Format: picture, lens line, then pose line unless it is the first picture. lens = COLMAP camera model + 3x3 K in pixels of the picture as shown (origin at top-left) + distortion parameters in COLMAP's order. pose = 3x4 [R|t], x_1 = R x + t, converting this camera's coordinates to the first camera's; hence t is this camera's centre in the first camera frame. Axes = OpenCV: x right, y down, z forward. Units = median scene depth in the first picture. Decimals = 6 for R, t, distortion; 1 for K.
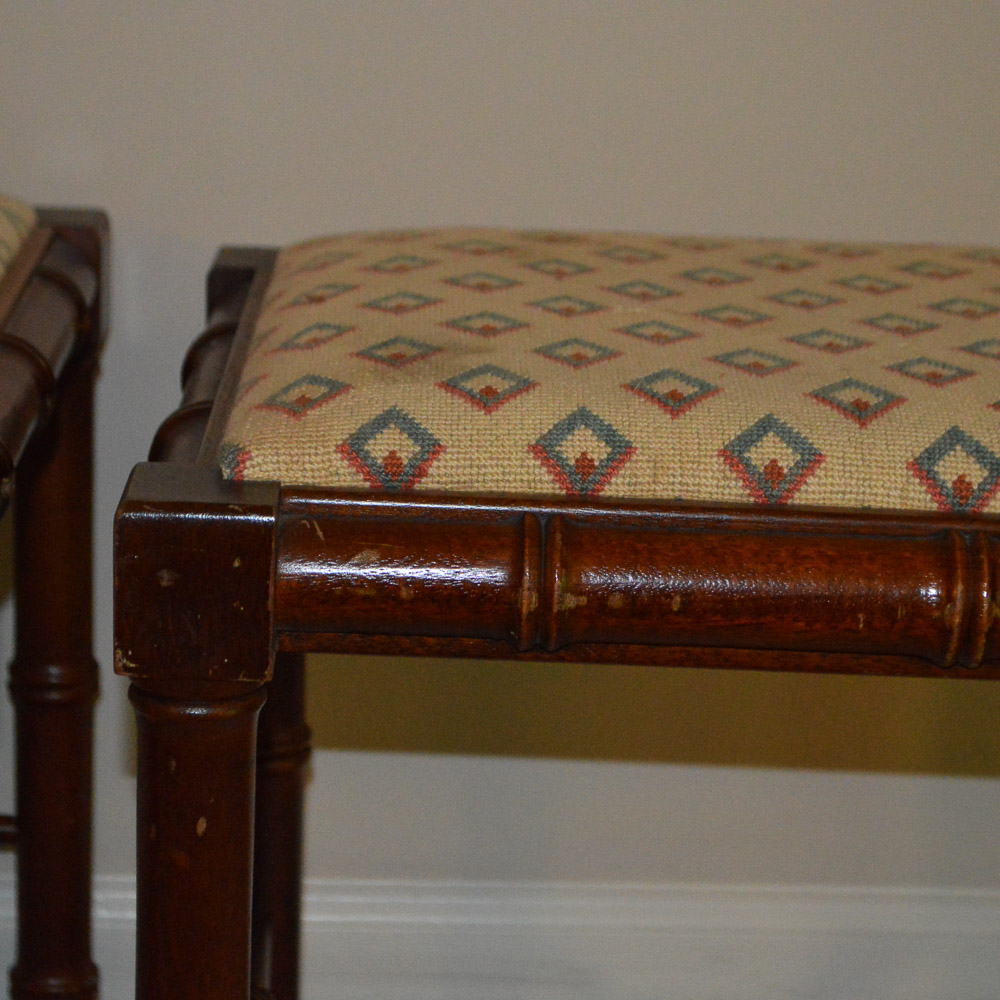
lens RADIAL K [[2969.5, 0, 500.0], [0, 2969.5, 500.0], [0, 0, 1]] dist [0.044316, 0.355384]
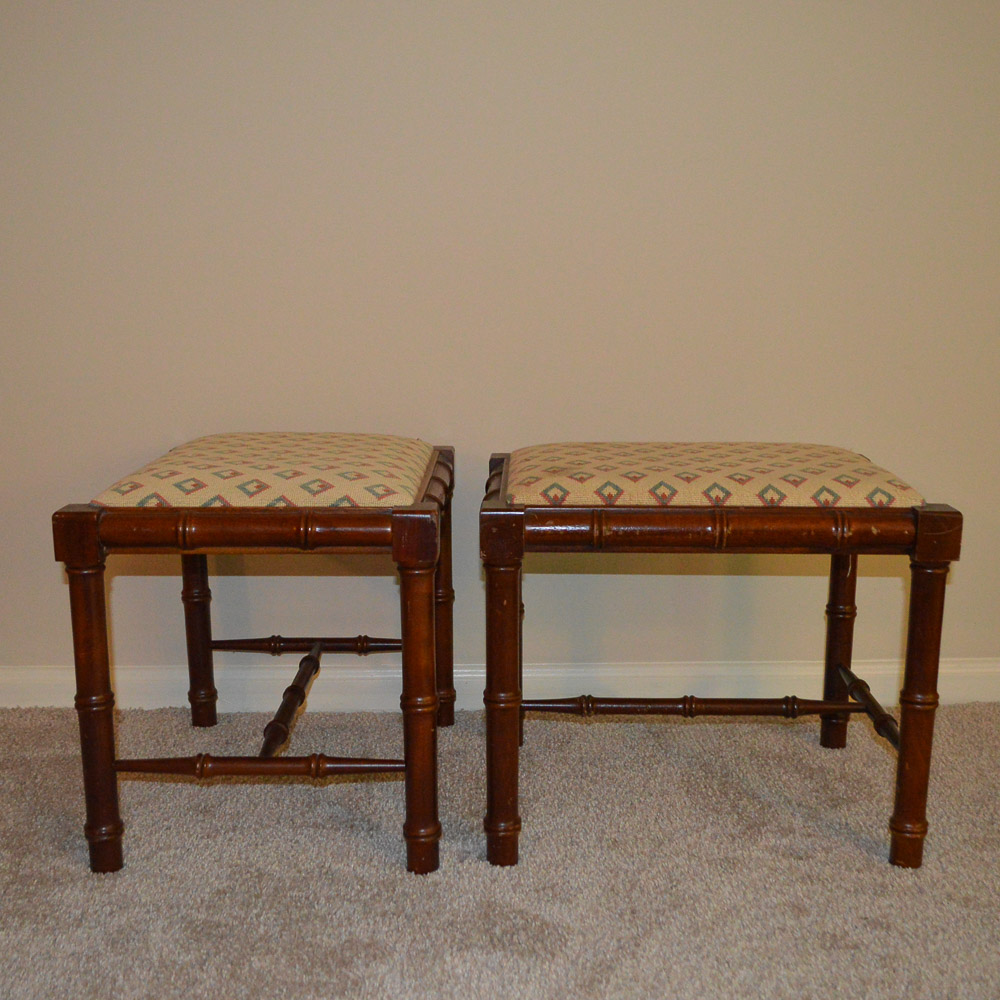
lens RADIAL K [[1253.0, 0, 500.0], [0, 1253.0, 500.0], [0, 0, 1]] dist [-0.004948, -0.001295]
pose [[0.998382, -0.035945, -0.044054, -0.036523], [0.031708, 0.995127, -0.093368, 0.127149], [0.047195, 0.091820, 0.994657, -0.485666]]
